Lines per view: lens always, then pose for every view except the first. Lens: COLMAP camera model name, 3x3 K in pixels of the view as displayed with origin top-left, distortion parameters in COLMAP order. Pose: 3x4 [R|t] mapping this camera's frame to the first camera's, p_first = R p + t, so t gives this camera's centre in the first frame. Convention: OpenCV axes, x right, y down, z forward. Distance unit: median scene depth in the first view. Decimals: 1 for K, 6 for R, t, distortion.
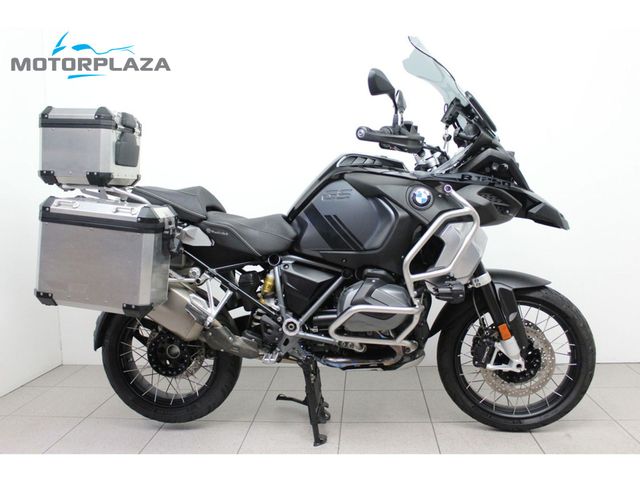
lens RADIAL K [[559.8, 0, 320.0], [0, 559.8, 240.0], [0, 0, 1]] dist [-0.118914, 0.010838]
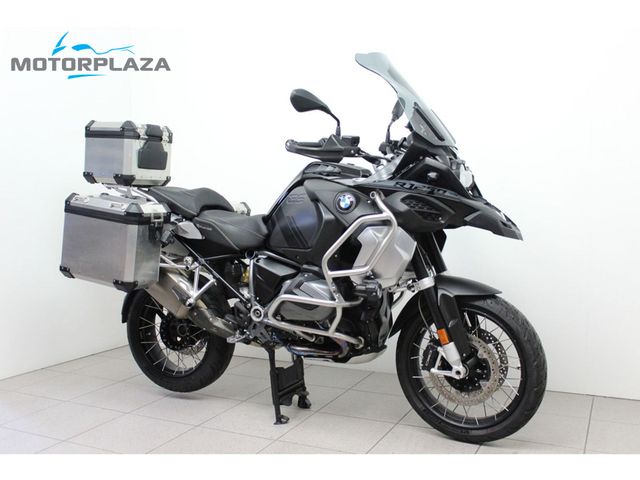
lens RADIAL K [[666.8, 0, 320.0], [0, 666.8, 240.0], [0, 0, 1]] dist [-0.086322, -0.010325]
pose [[0.937433, 0.048424, -0.344782, 0.526061], [-0.053998, 0.998519, -0.006576, 0.008505], [0.343953, 0.024782, 0.938660, -0.230945]]
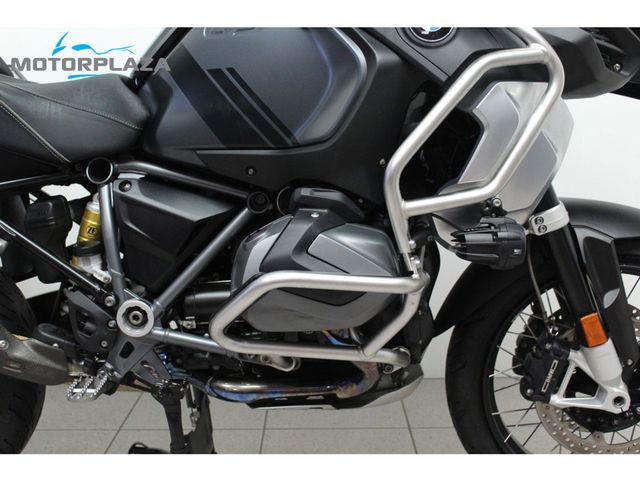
lens RADIAL K [[751.2, 0, 320.0], [0, 751.2, 240.0], [0, 0, 1]] dist [-0.072467, 0.019275]
pose [[0.996428, 0.006629, 0.084182, 0.046427], [-0.013275, 0.996814, 0.078645, 0.042091], [-0.083393, -0.079482, 0.993342, 0.384056]]
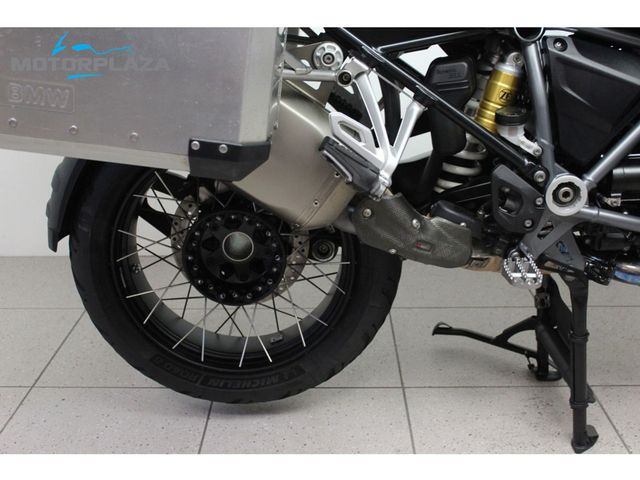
lens RADIAL K [[751.2, 0, 320.0], [0, 751.2, 240.0], [0, 0, 1]] dist [-0.072467, 0.019275]
pose [[0.997240, -0.005168, 0.074060, -0.272231], [-0.013855, 0.967093, 0.254045, 0.051043], [-0.072936, -0.254370, 0.964353, 0.474751]]
